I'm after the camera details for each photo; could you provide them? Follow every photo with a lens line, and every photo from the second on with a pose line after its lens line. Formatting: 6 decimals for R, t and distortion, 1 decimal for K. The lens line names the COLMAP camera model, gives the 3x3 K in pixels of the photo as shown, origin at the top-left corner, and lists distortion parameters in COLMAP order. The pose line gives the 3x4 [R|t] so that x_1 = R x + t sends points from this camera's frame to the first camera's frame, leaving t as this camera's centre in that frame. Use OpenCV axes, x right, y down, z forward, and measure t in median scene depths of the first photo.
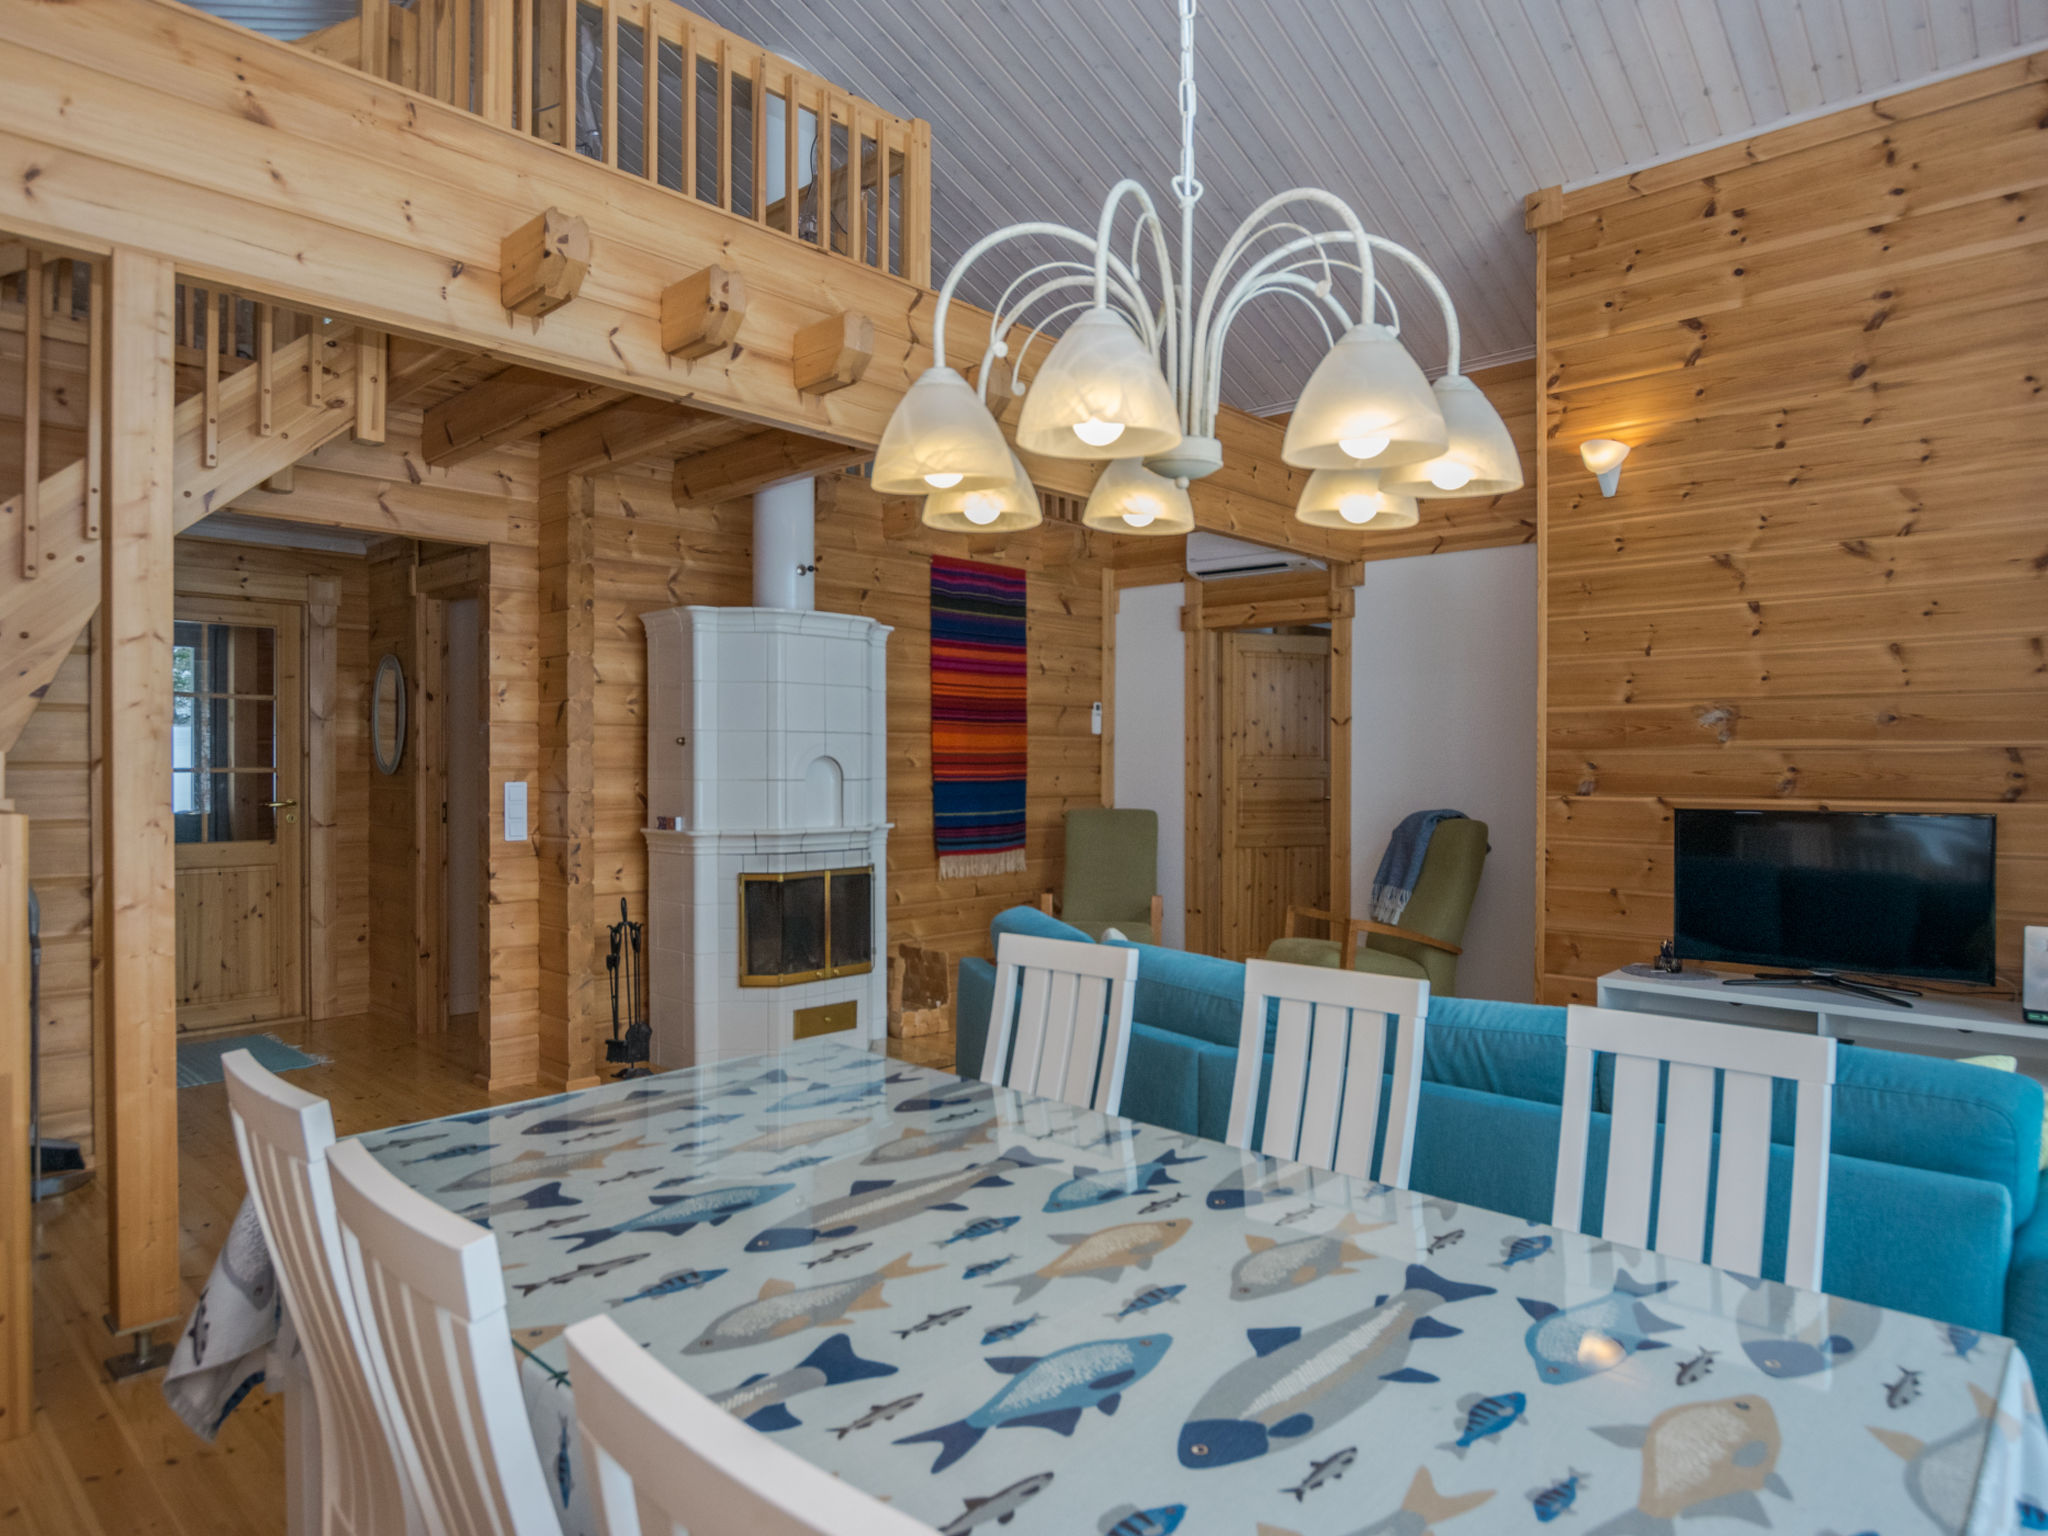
lens RADIAL K [[1210.0, 0, 1054.6], [0, 1210.0, 762.9], [0, 0, 1]] dist [-0.012826, 0.000745]
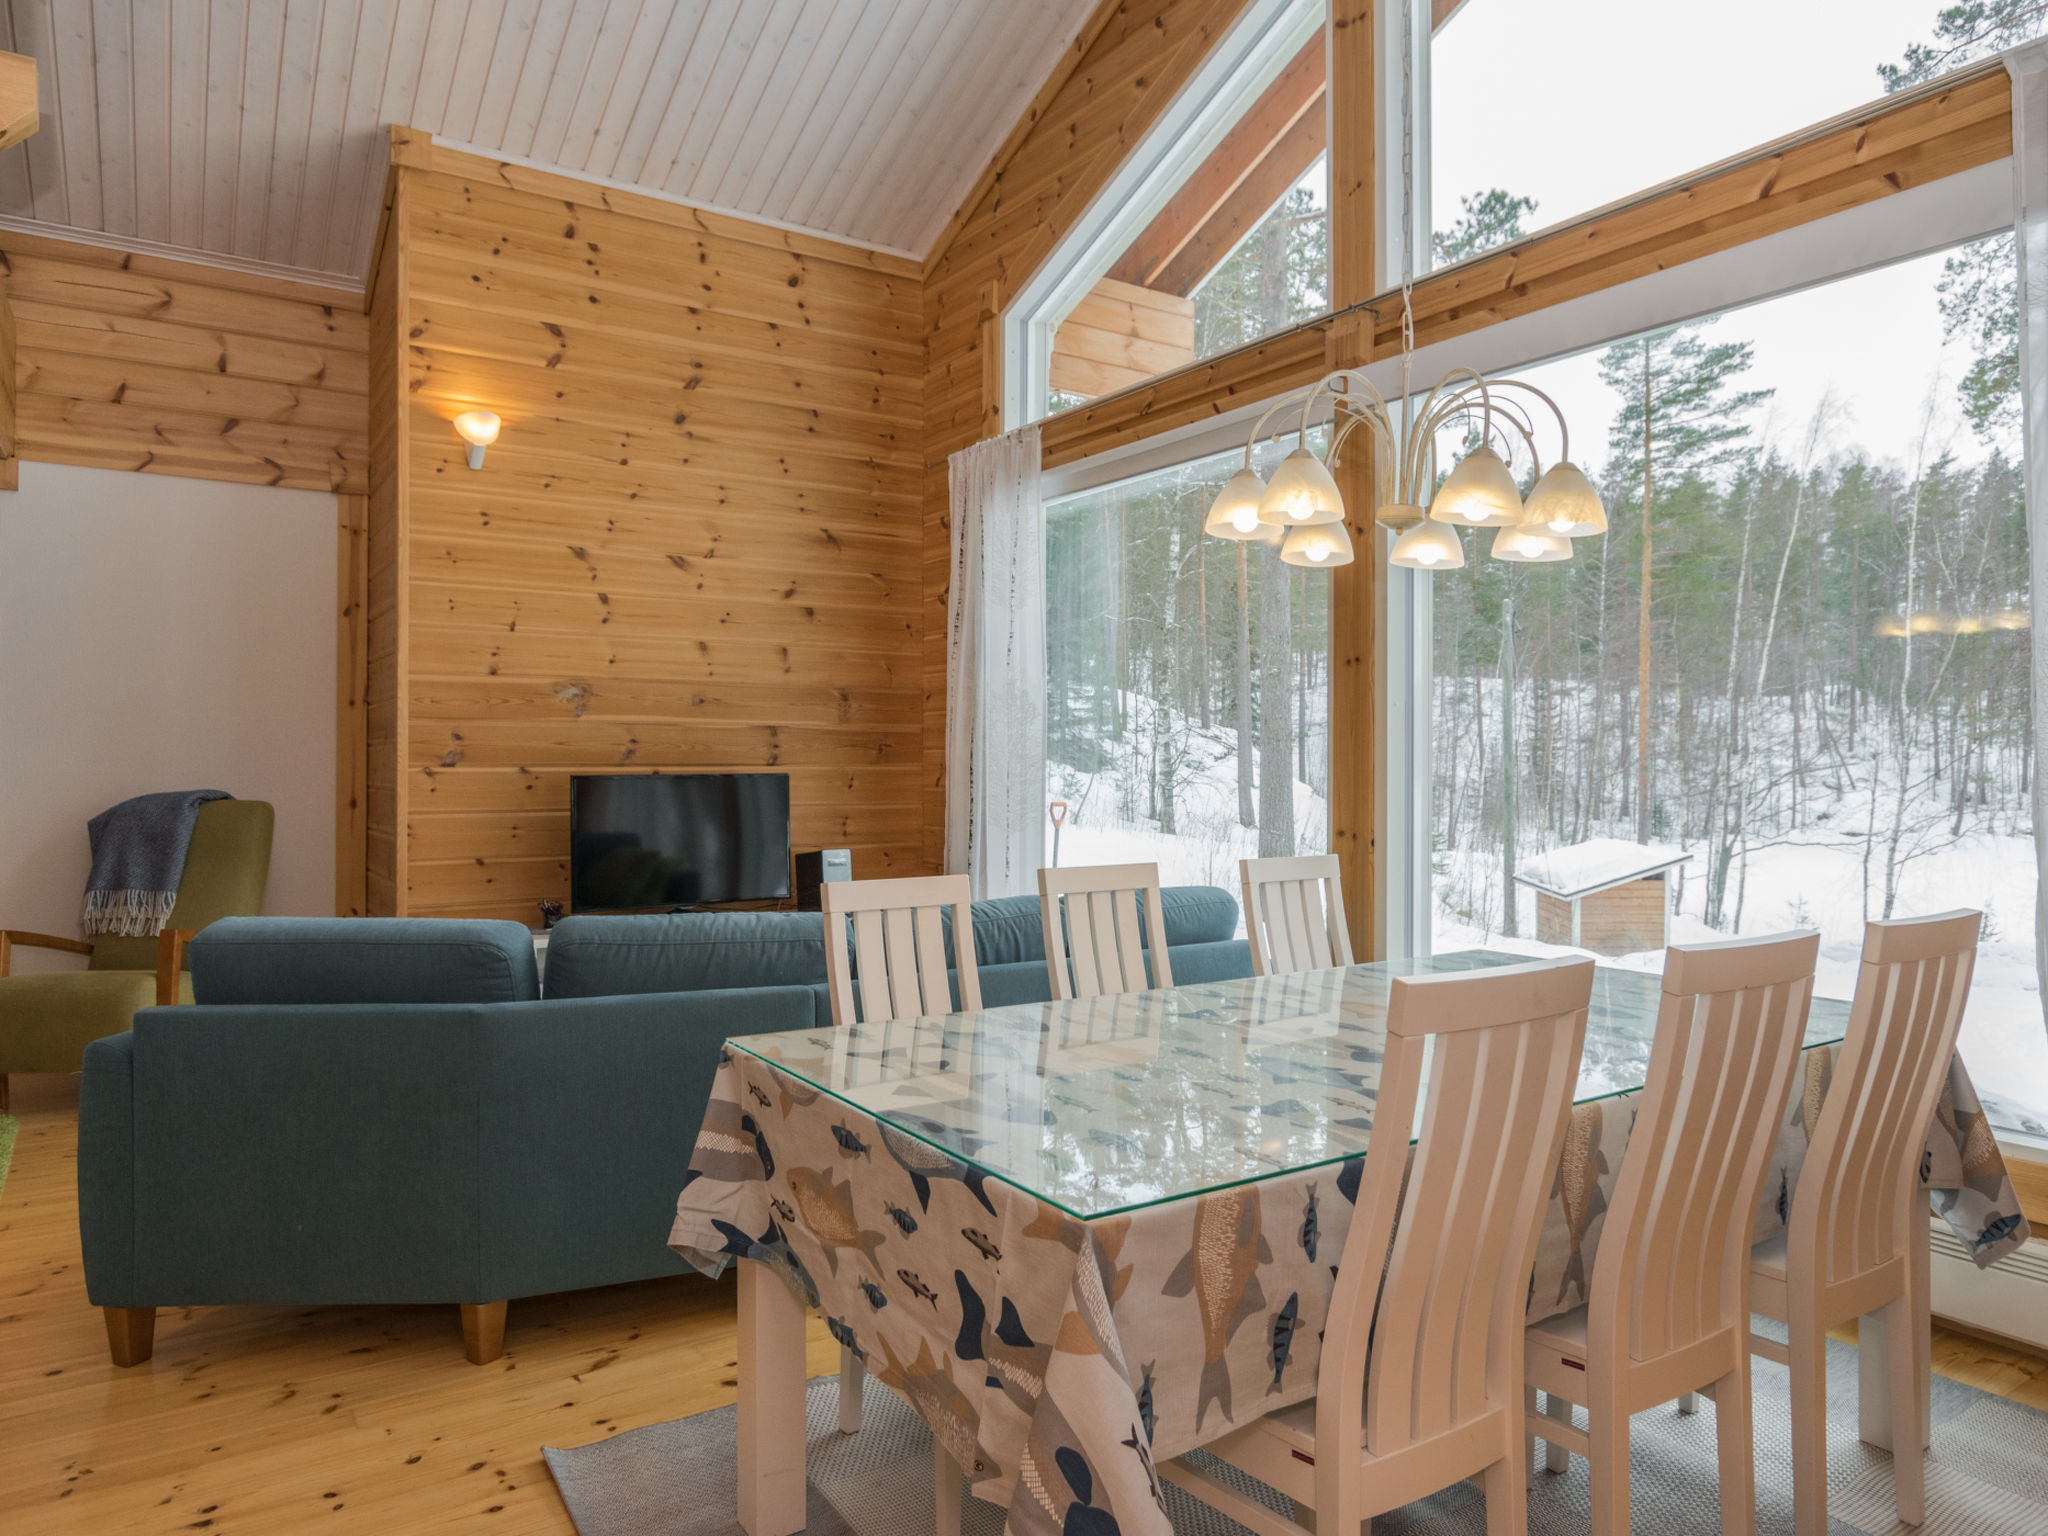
lens RADIAL K [[1307.4, 0, 1018.2], [0, 1307.4, 757.2], [0, 0, 1]] dist [-0.016428, 0.011291]
pose [[0.251212, 0.002912, 0.967928, -0.502342], [0.000401, 0.999995, -0.003112, 0.024240], [-0.967932, 0.001170, 0.251210, 0.303601]]
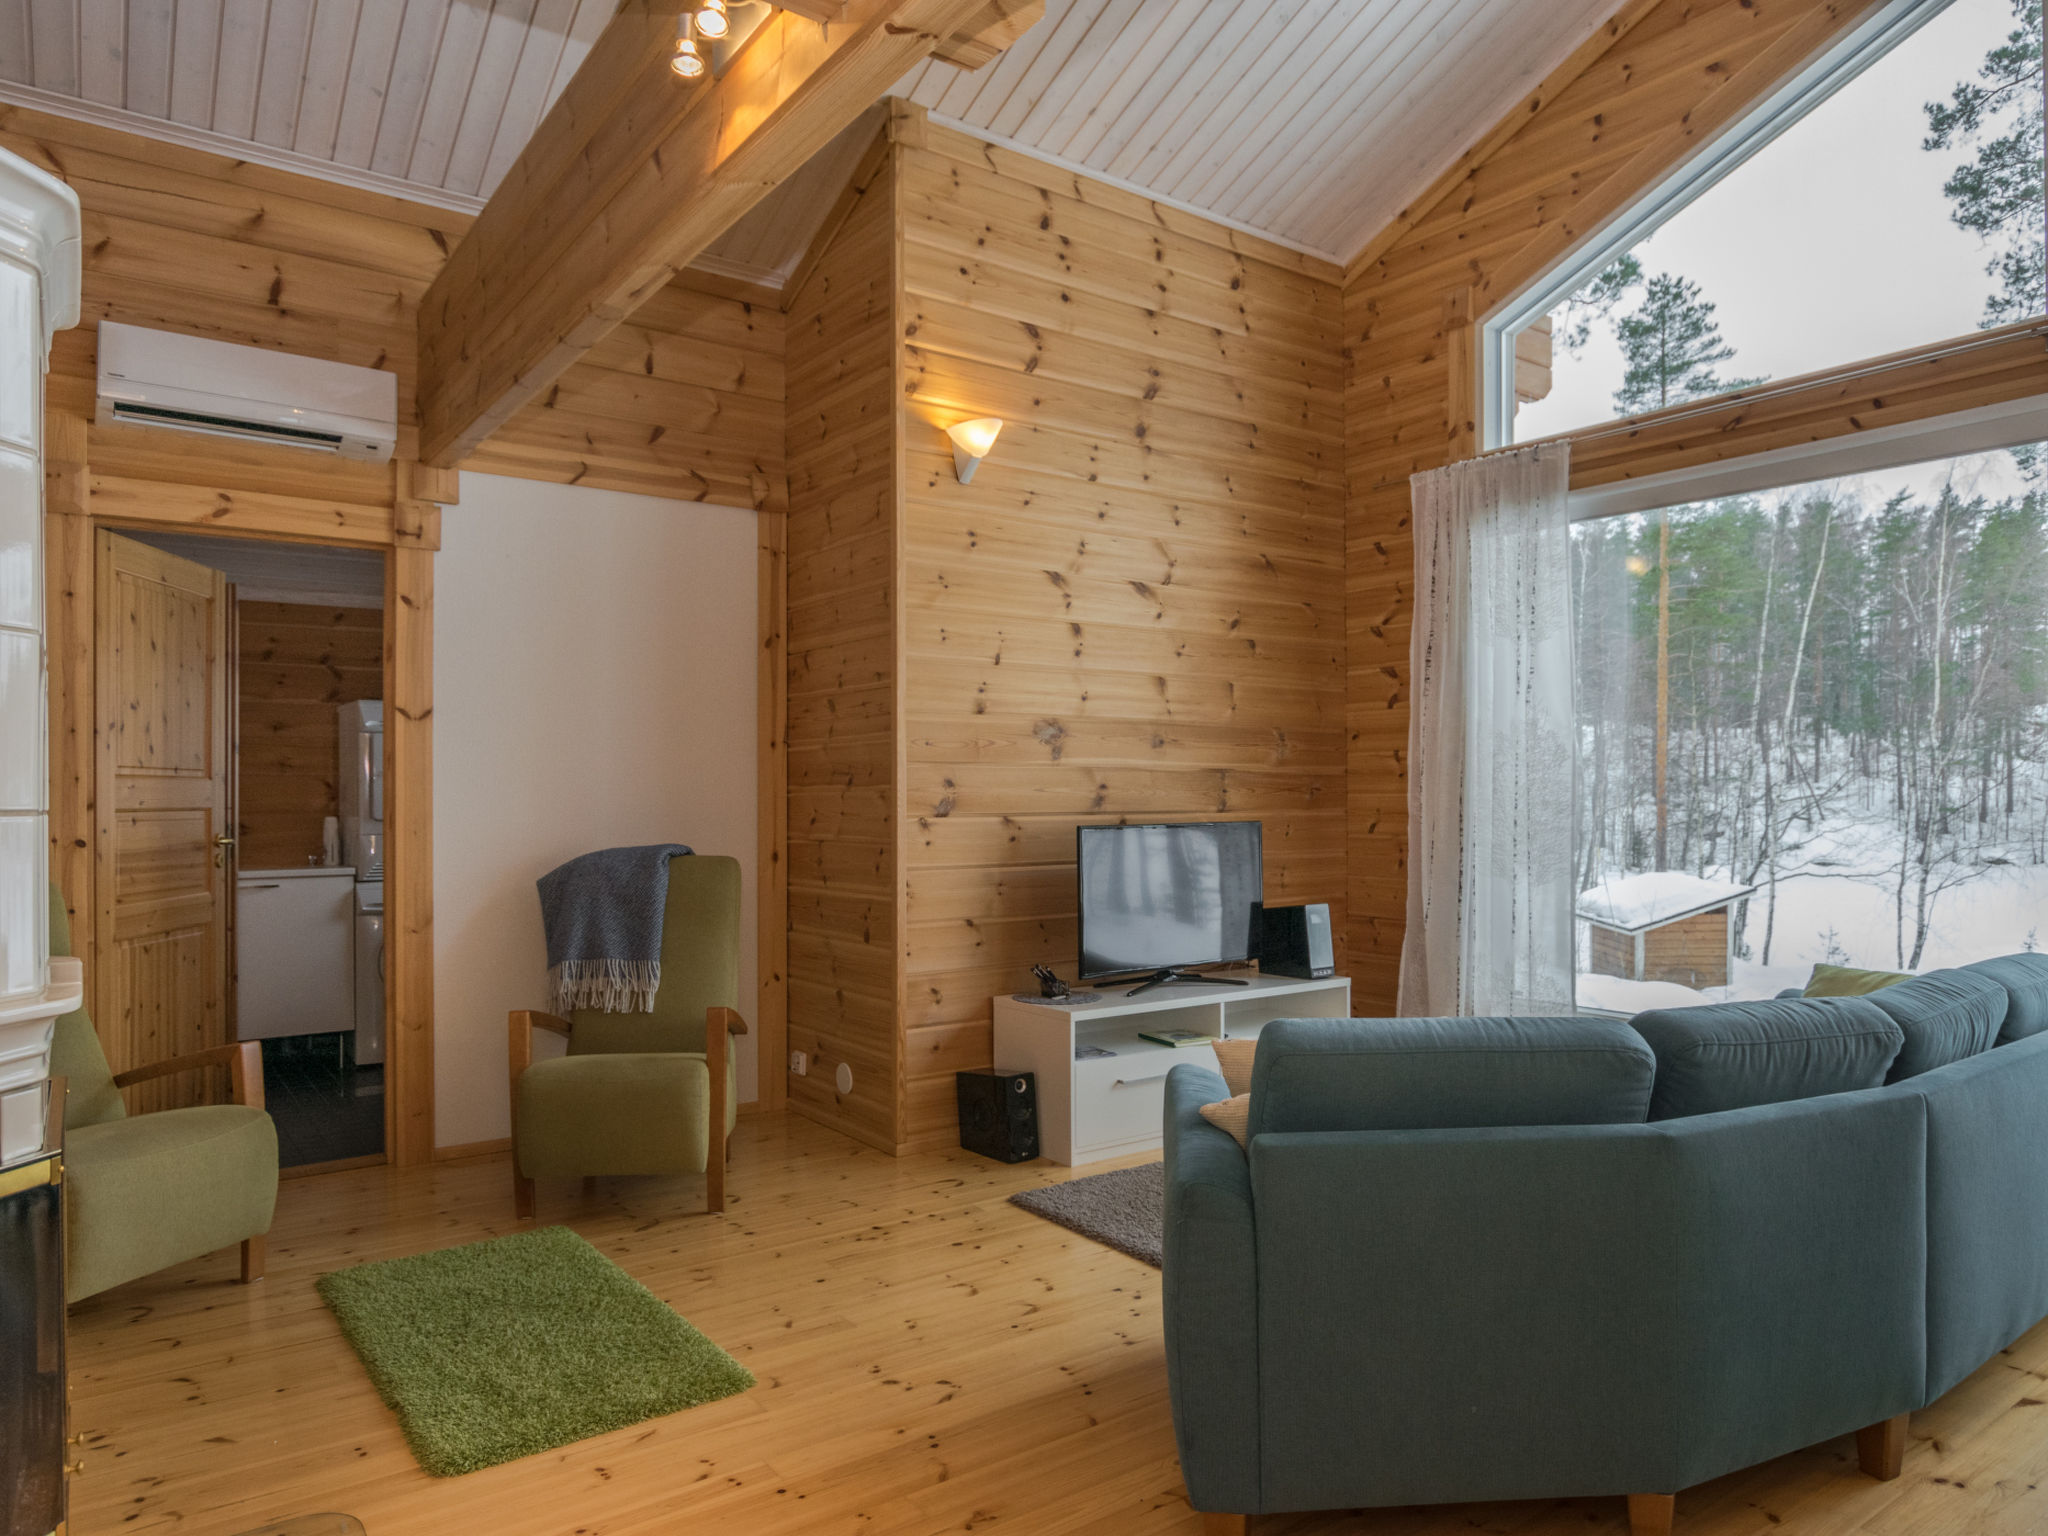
lens RADIAL K [[1307.4, 0, 1012.5], [0, 1307.4, 782.8], [0, 0, 1]] dist [-0.016428, 0.011291]
pose [[0.214186, 0.006813, 0.976769, -0.507648], [0.002741, 0.999968, -0.007576, 0.010378], [-0.976789, 0.004300, 0.214161, 0.795718]]
